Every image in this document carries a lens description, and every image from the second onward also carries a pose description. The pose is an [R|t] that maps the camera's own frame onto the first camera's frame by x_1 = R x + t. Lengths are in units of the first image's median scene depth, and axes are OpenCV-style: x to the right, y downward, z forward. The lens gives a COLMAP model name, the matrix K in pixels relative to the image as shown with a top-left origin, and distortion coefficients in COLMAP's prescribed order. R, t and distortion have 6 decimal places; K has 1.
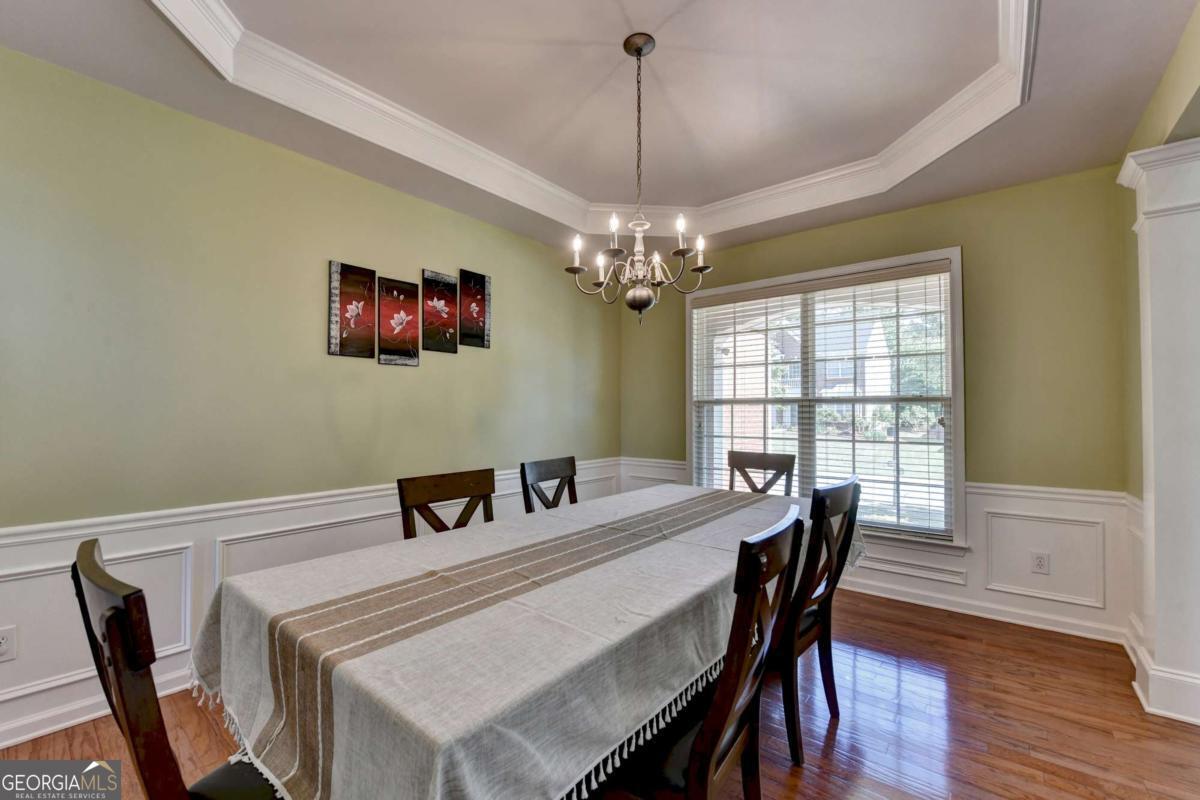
lens RADIAL K [[487.5, 0, 586.2], [0, 487.5, 403.7], [0, 0, 1]] dist [-0.006733, -0.000524]
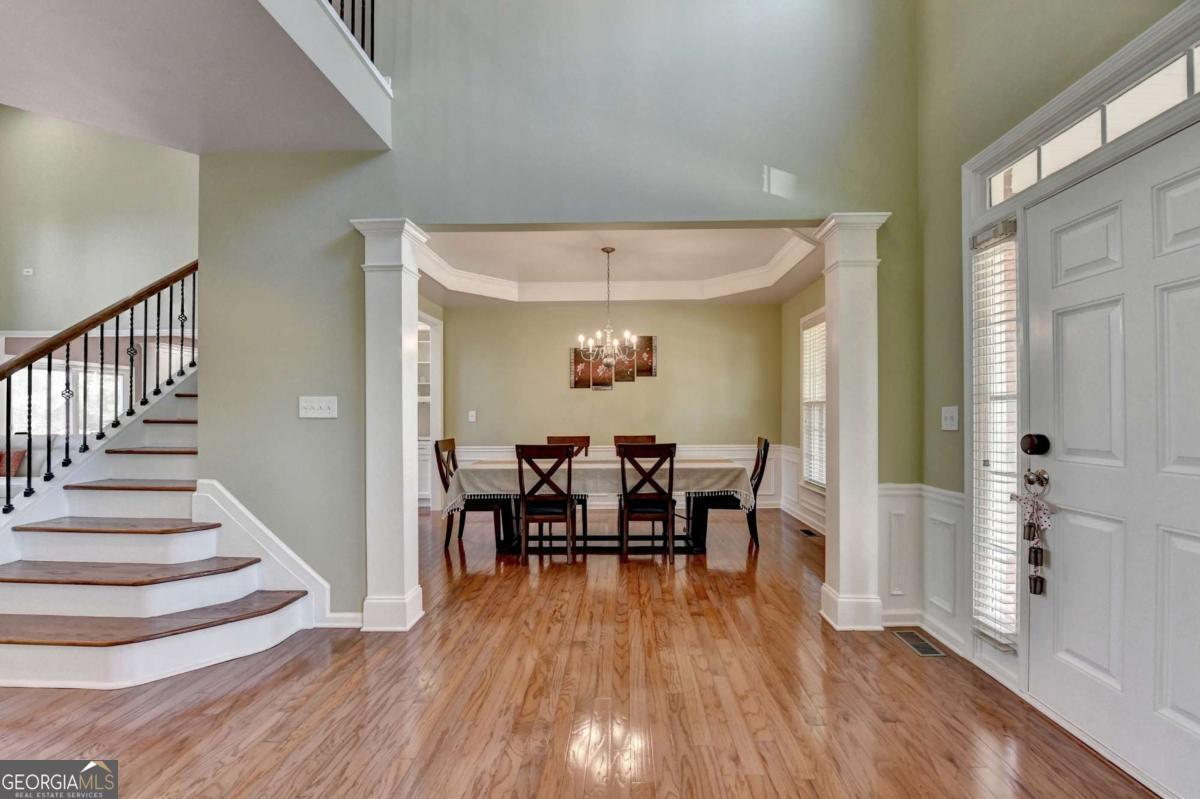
lens RADIAL K [[499.0, 0, 611.3], [0, 499.0, 411.7], [0, 0, 1]] dist [-0.000416, -0.000128]
pose [[0.616071, -0.007589, -0.787654, 1.336371], [0.018954, 0.999807, 0.005192, 0.003104], [0.787463, -0.018128, 0.616095, -0.297229]]
